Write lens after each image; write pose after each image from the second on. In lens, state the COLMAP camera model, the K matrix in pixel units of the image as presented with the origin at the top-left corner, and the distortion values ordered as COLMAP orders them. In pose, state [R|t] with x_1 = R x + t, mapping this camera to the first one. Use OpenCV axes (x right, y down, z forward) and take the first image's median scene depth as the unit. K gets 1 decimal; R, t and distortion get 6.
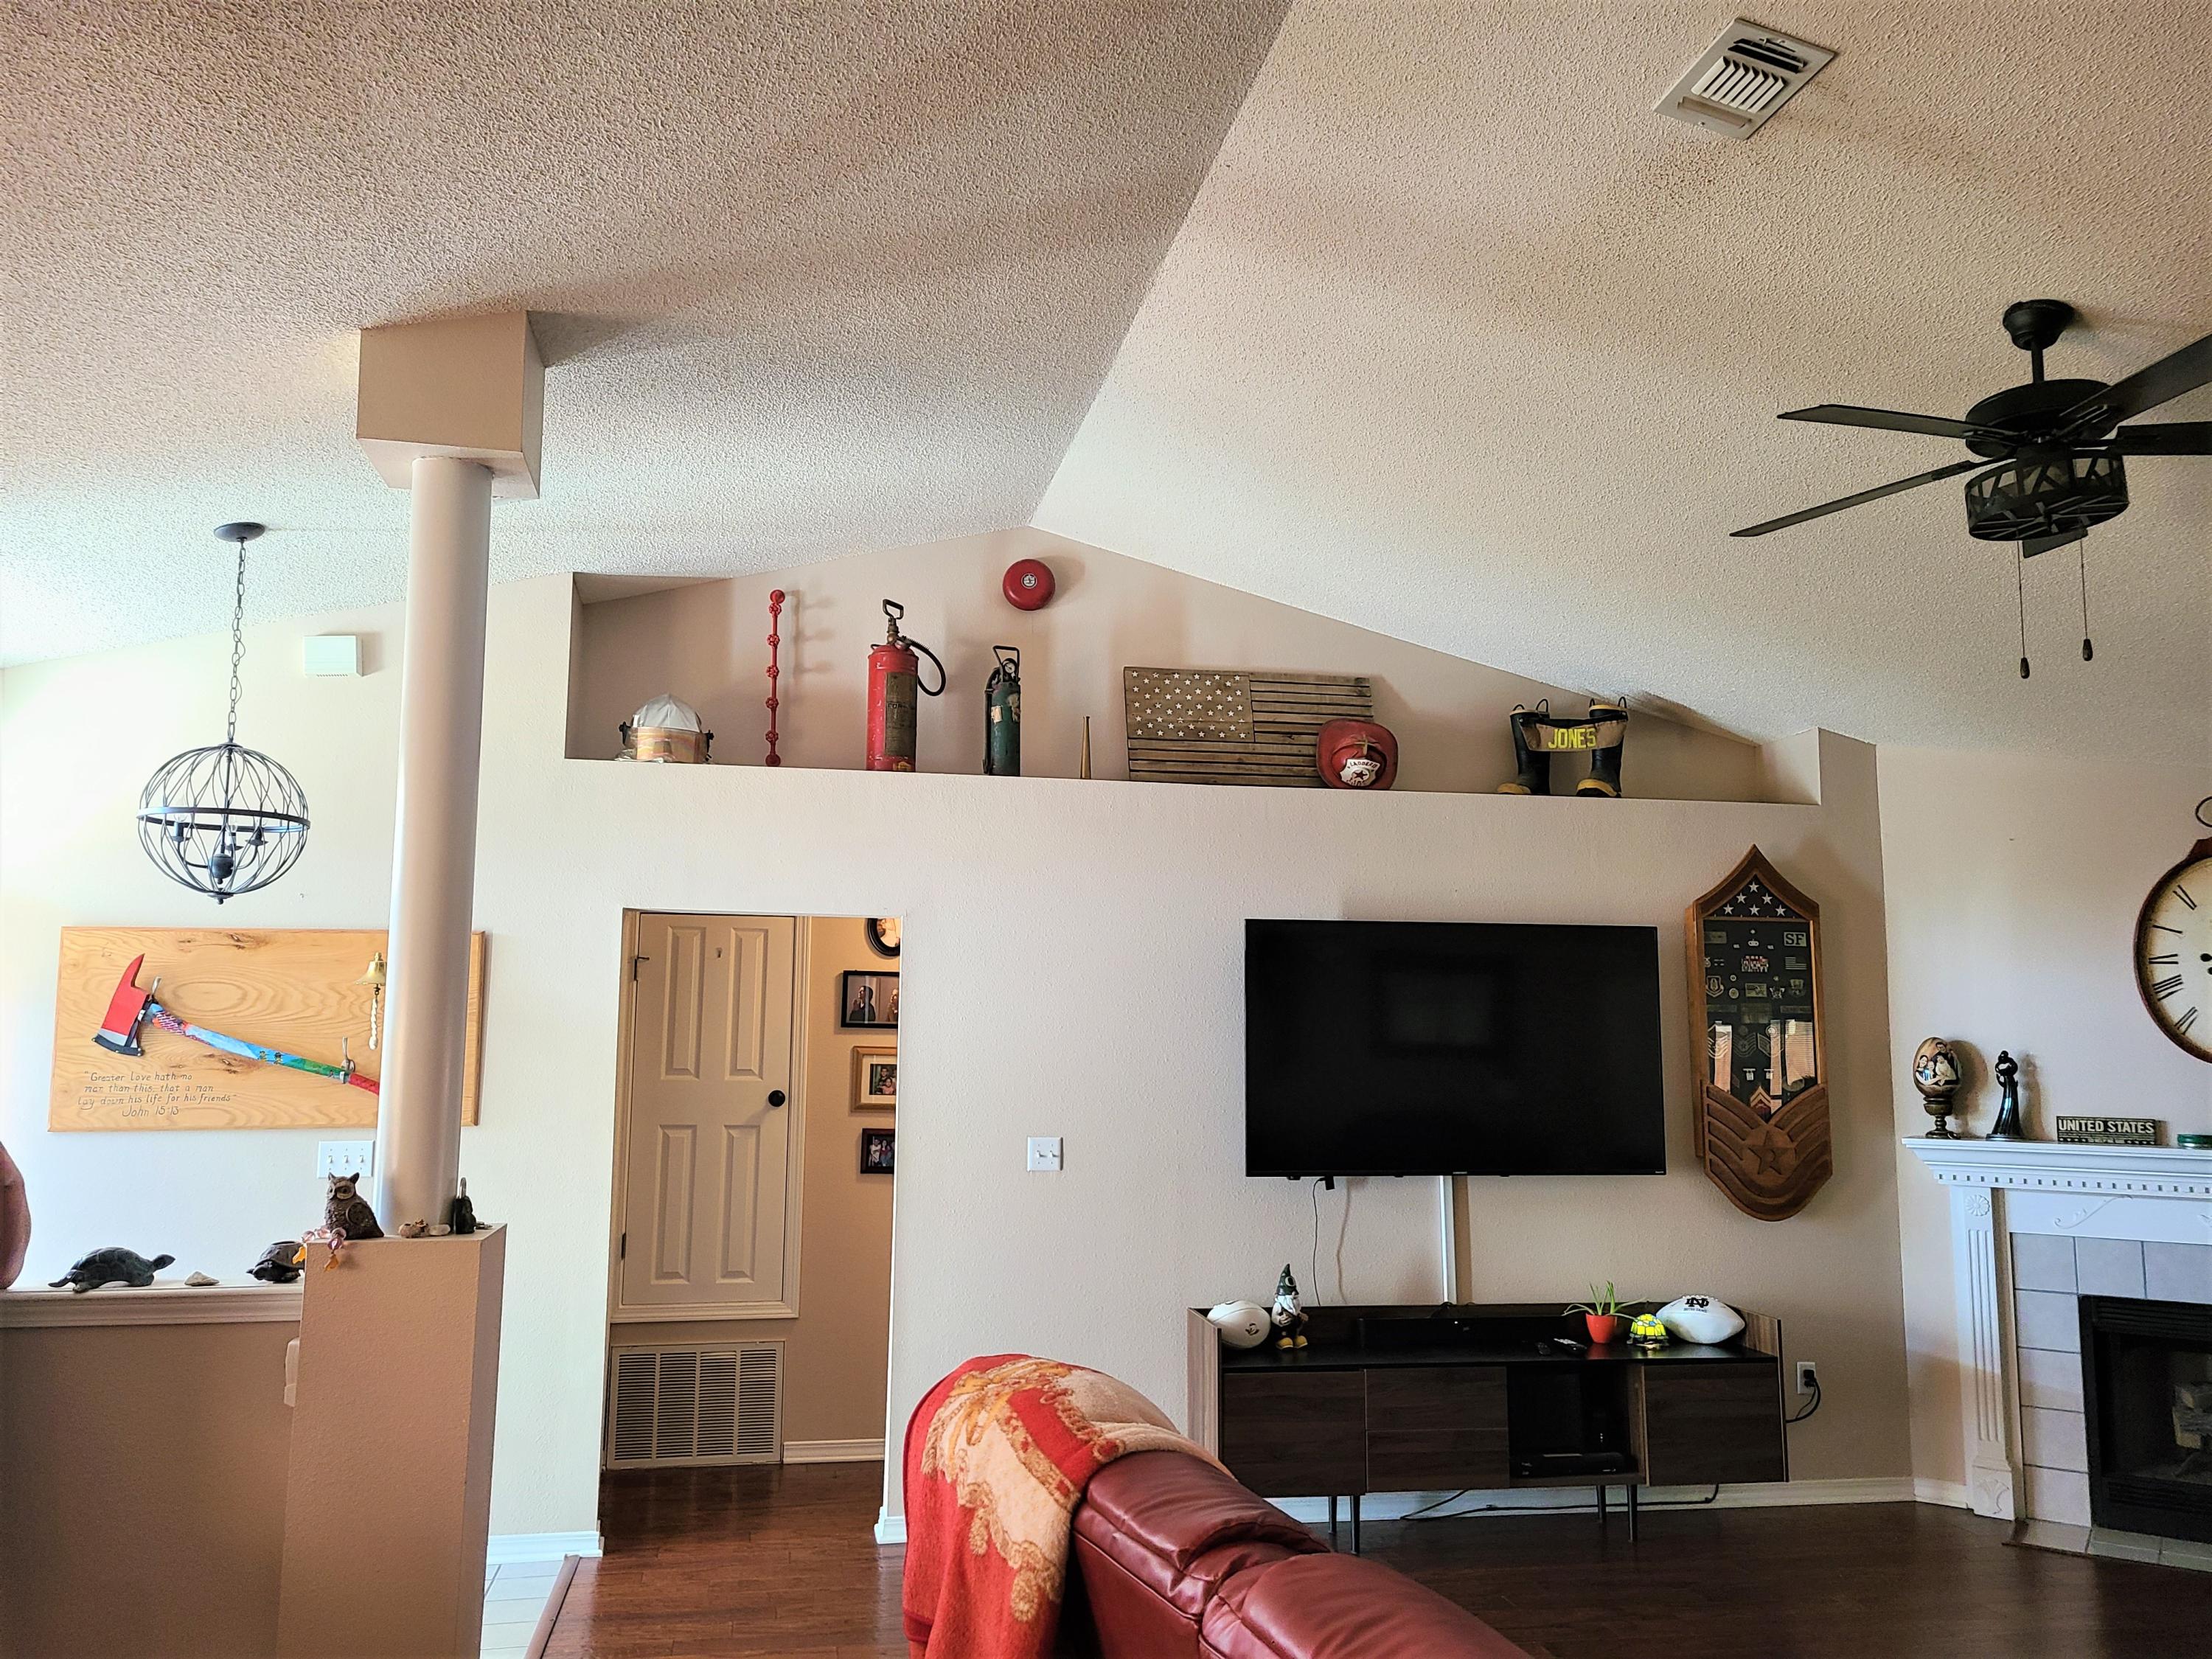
lens RADIAL K [[1661.4, 0, 1086.9], [0, 1661.4, 835.4], [0, 0, 1]] dist [0.077492, -0.060165]
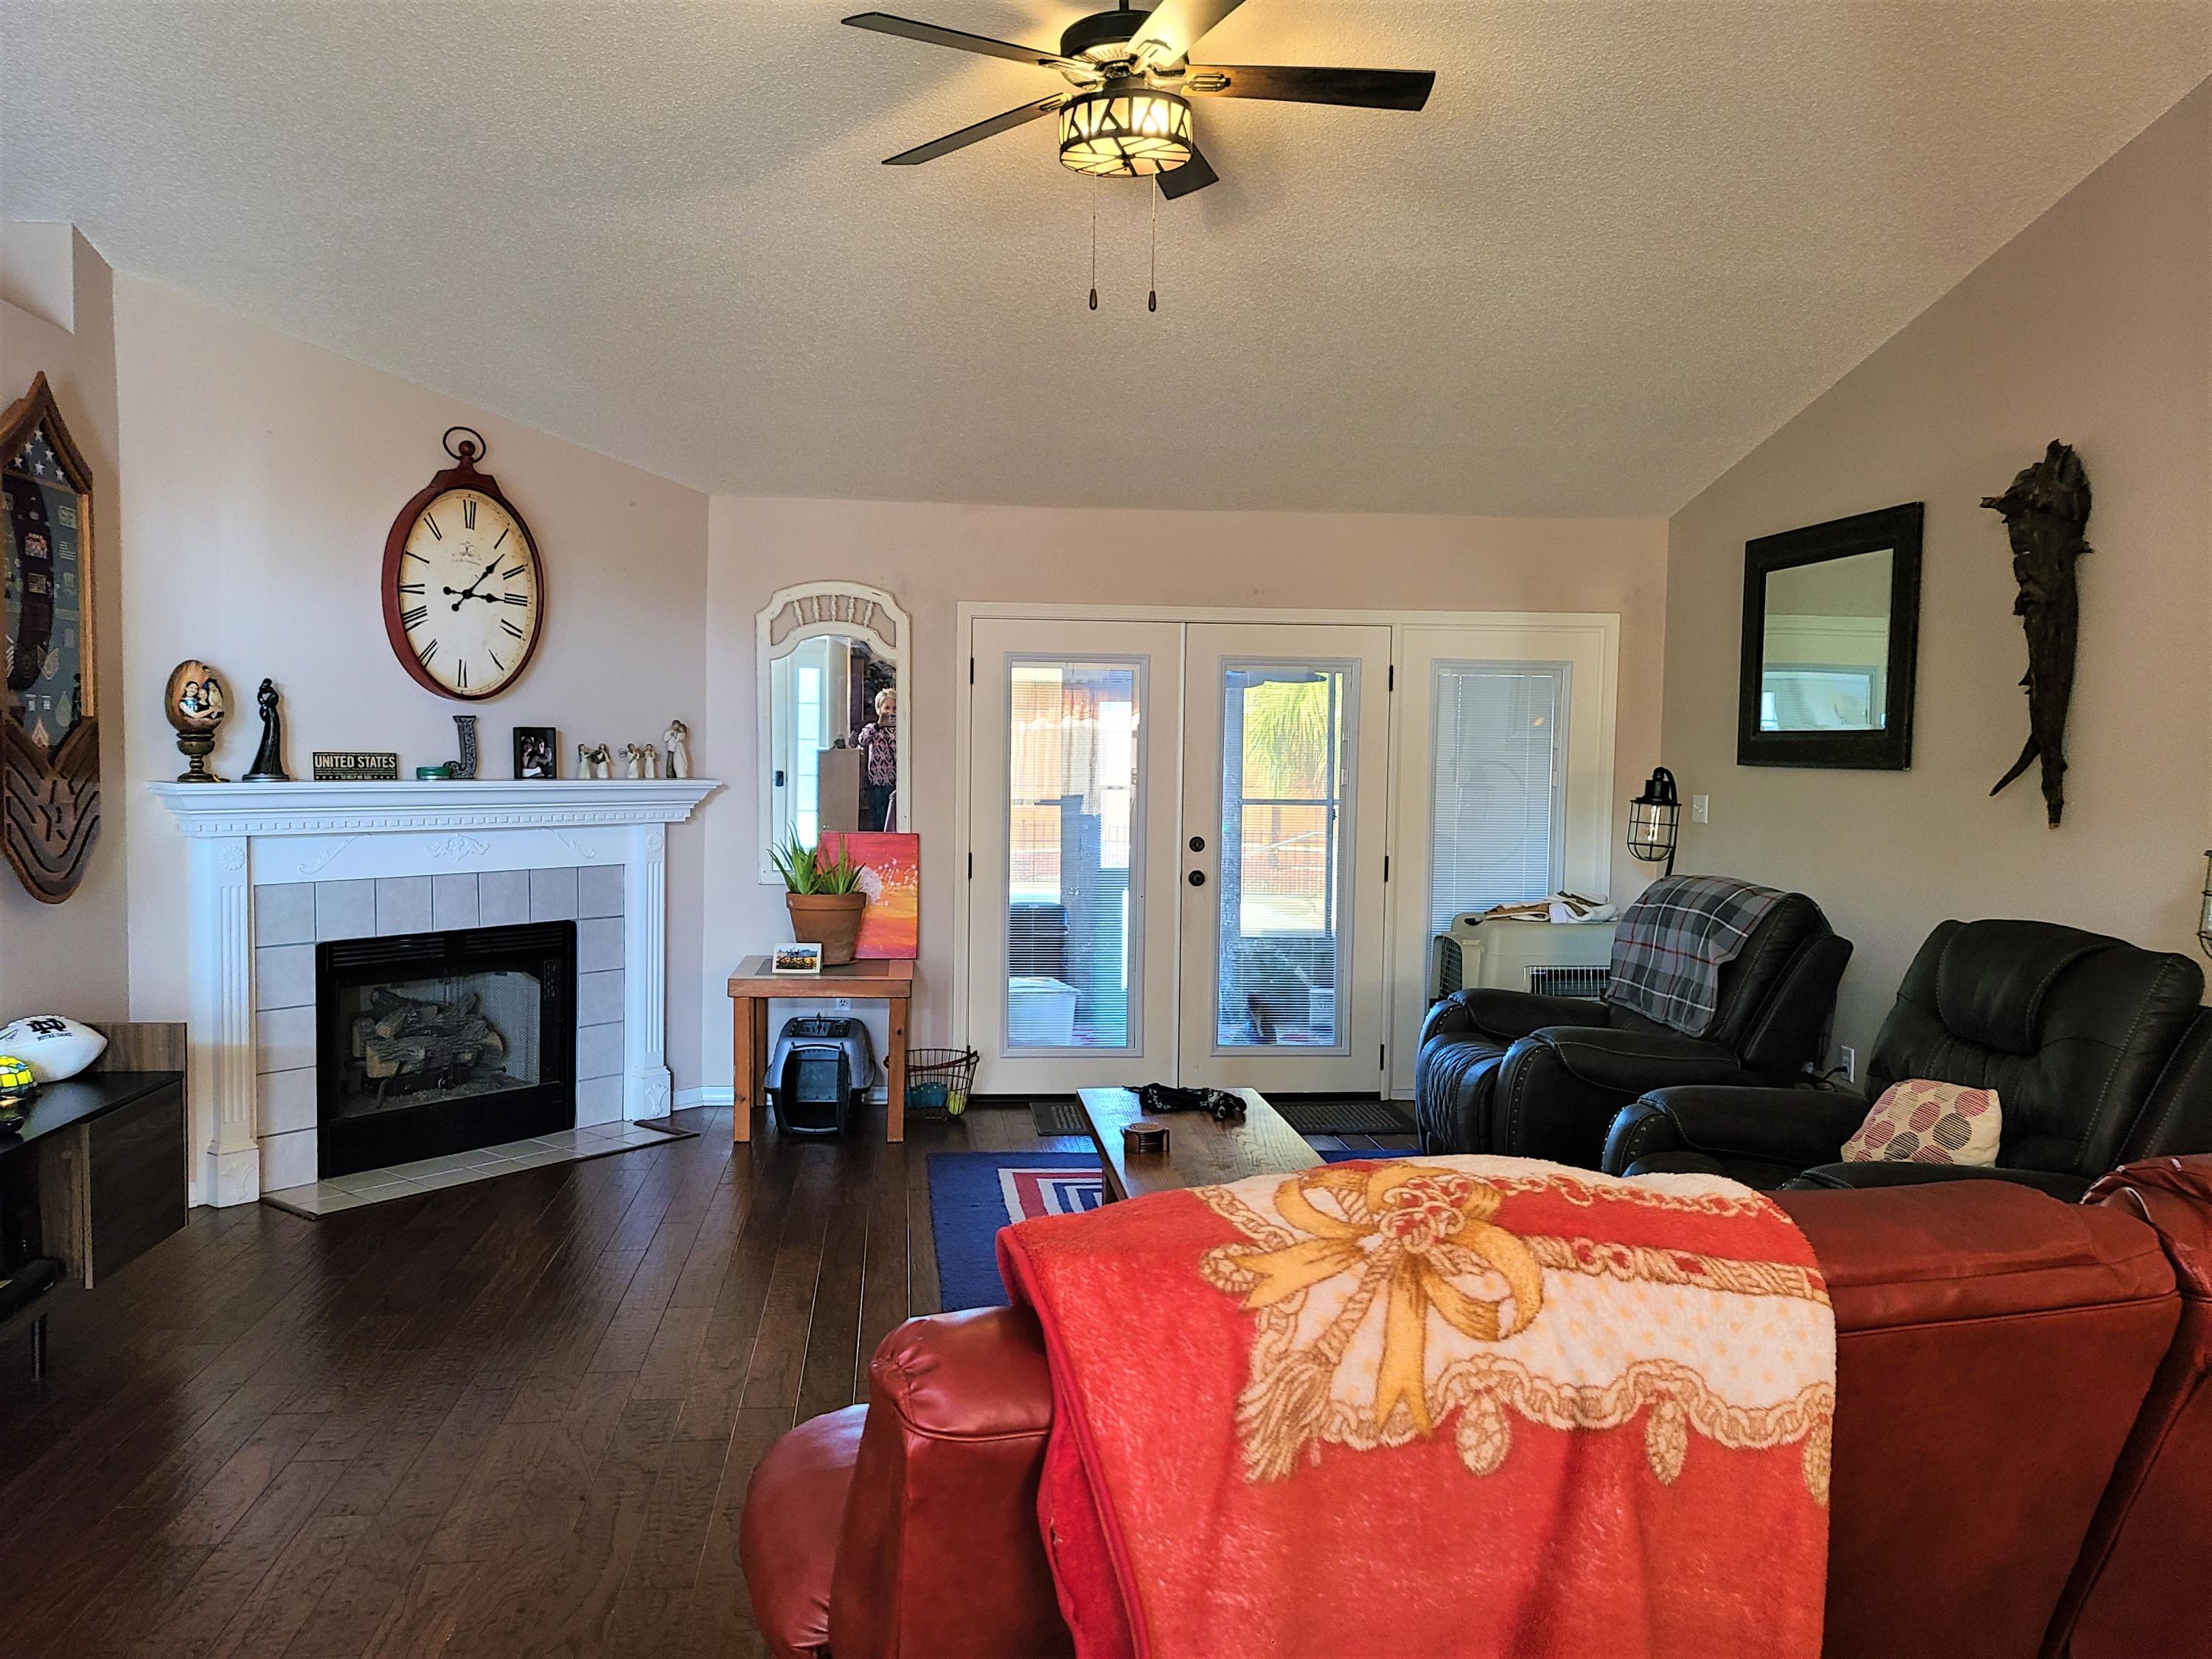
lens RADIAL K [[1661.4, 0, 1066.2], [0, 1661.4, 832.5], [0, 0, 1]] dist [0.077492, -0.060165]
pose [[0.092645, -0.060901, 0.993835, -0.285905], [-0.136414, 0.987940, 0.073257, 0.088917], [-0.986310, -0.142359, 0.083220, 0.532279]]
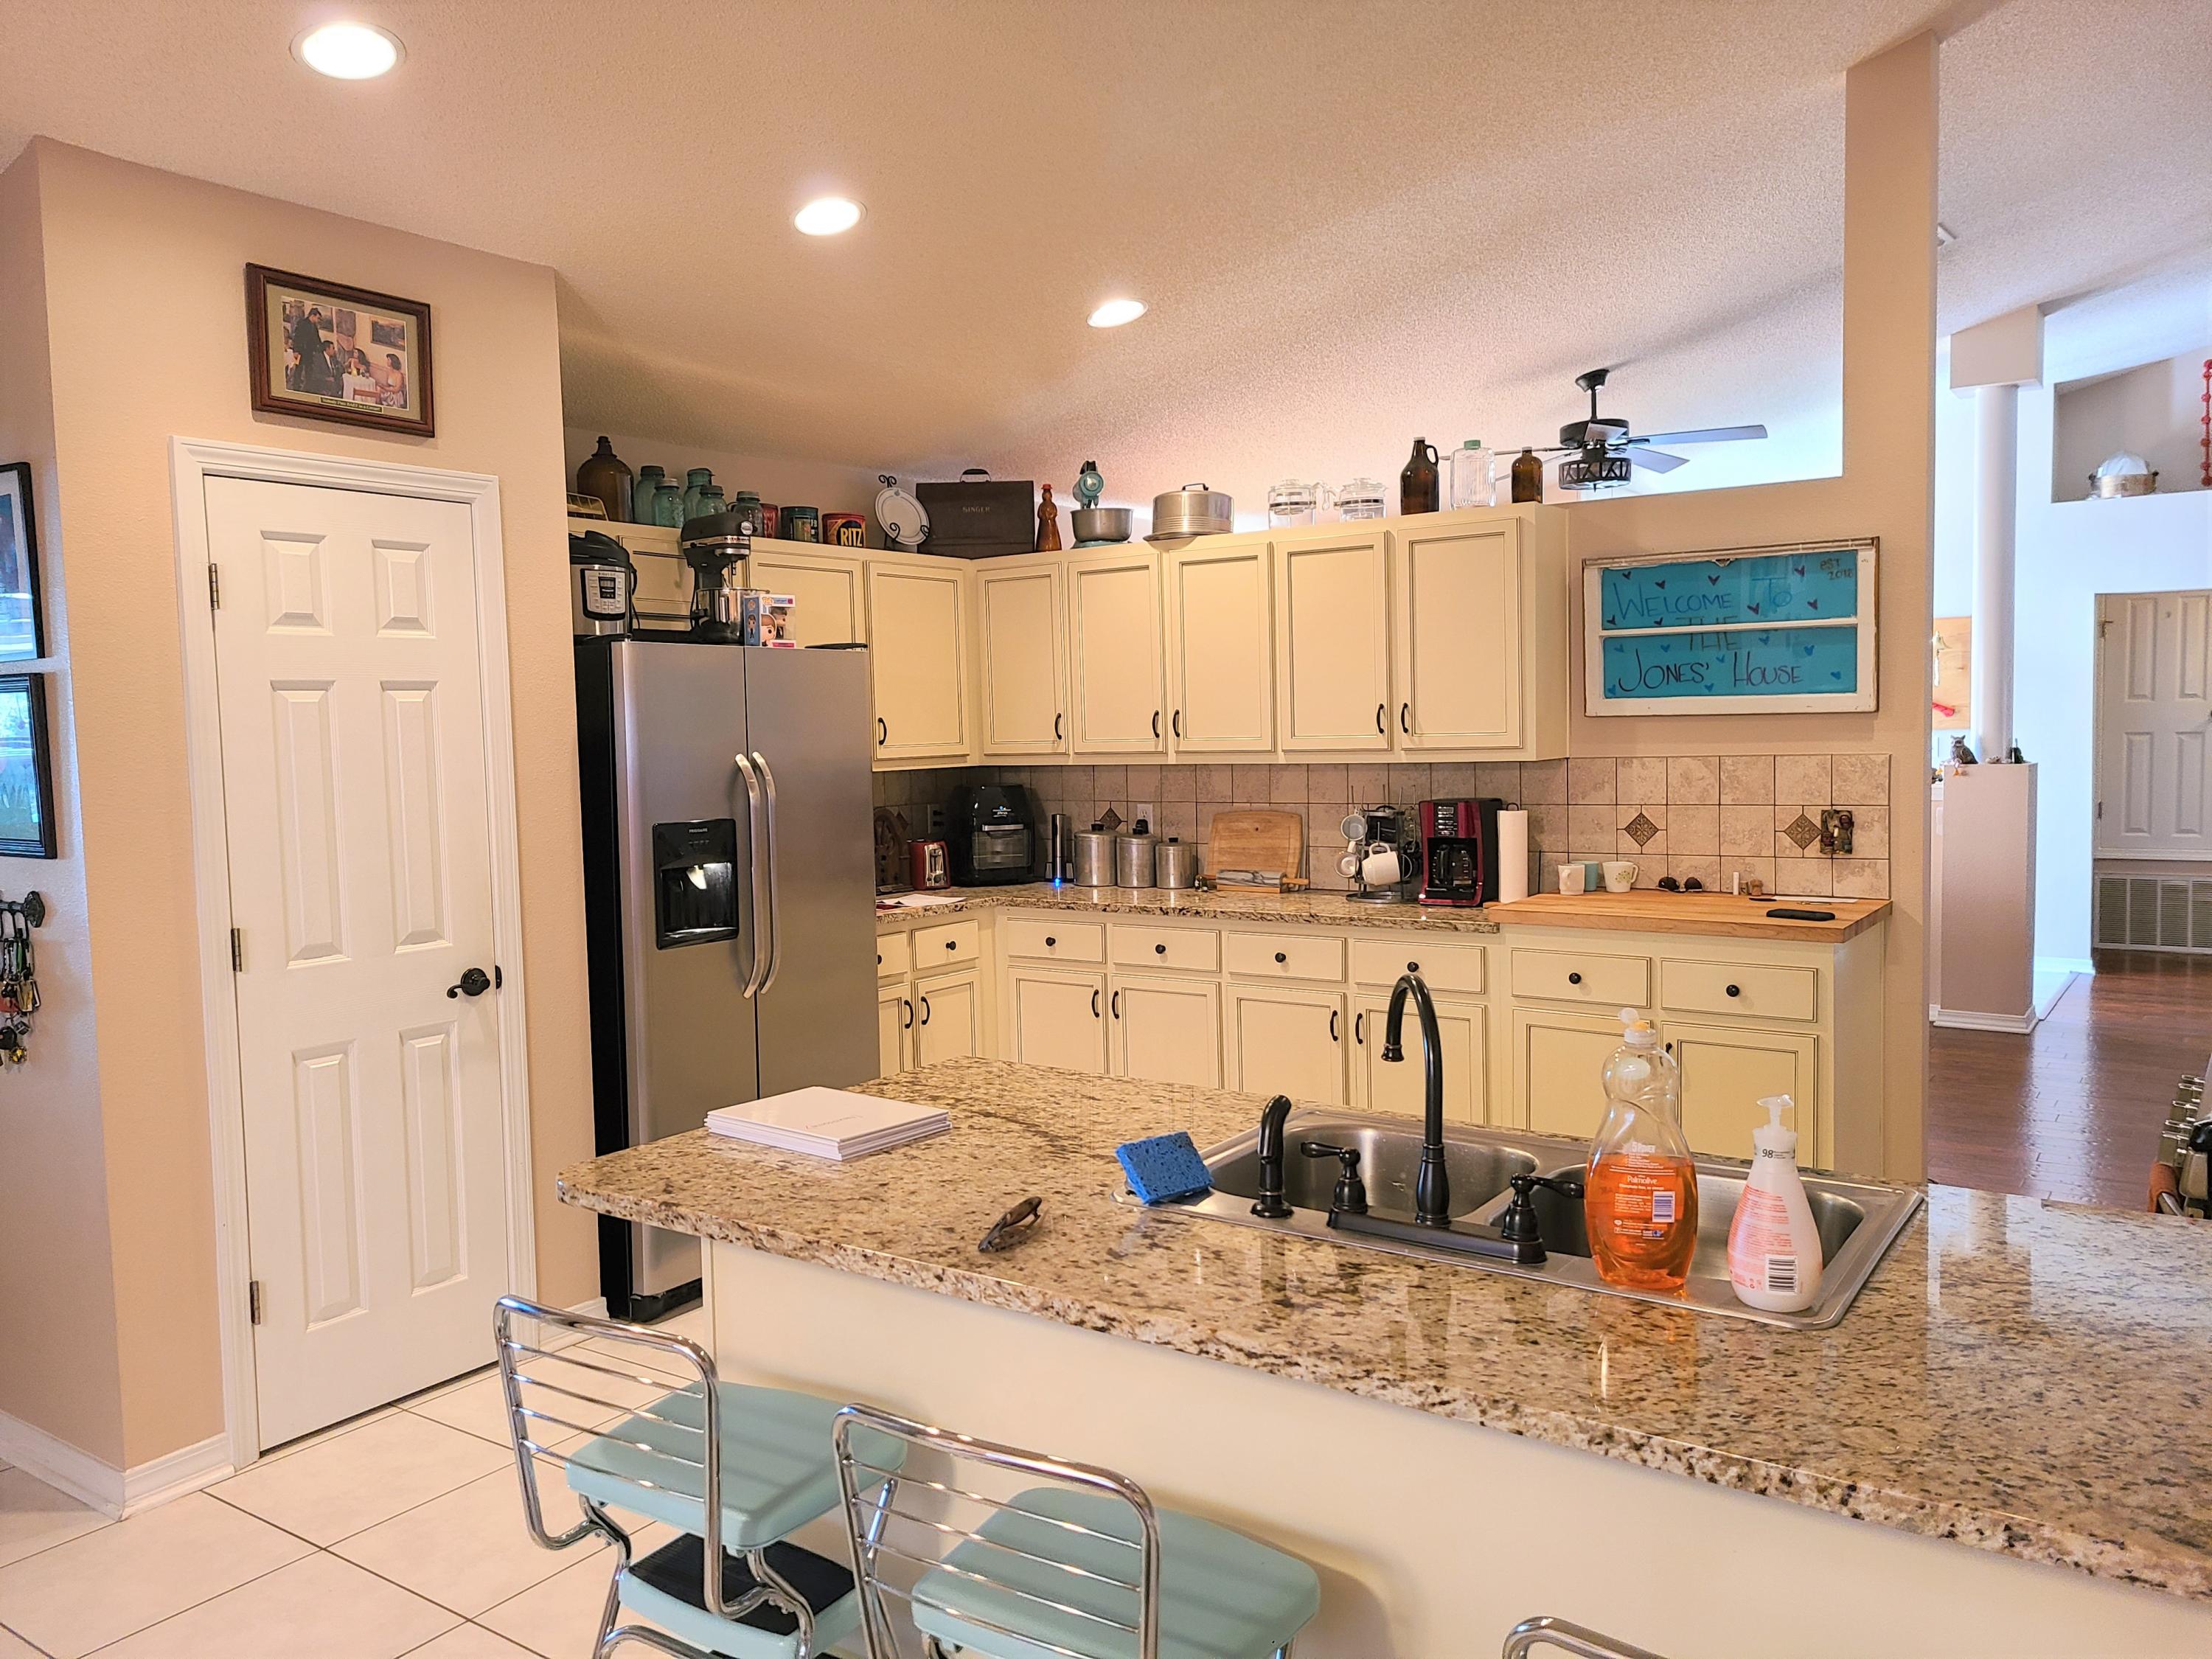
lens RADIAL K [[1661.4, 0, 1113.1], [0, 1661.4, 822.1], [0, 0, 1]] dist [0.077492, -0.060165]
pose [[0.704278, 0.023850, -0.709523, 0.187509], [0.113357, 0.982834, 0.145557, -0.072284], [0.700815, -0.182942, 0.689485, -0.704396]]
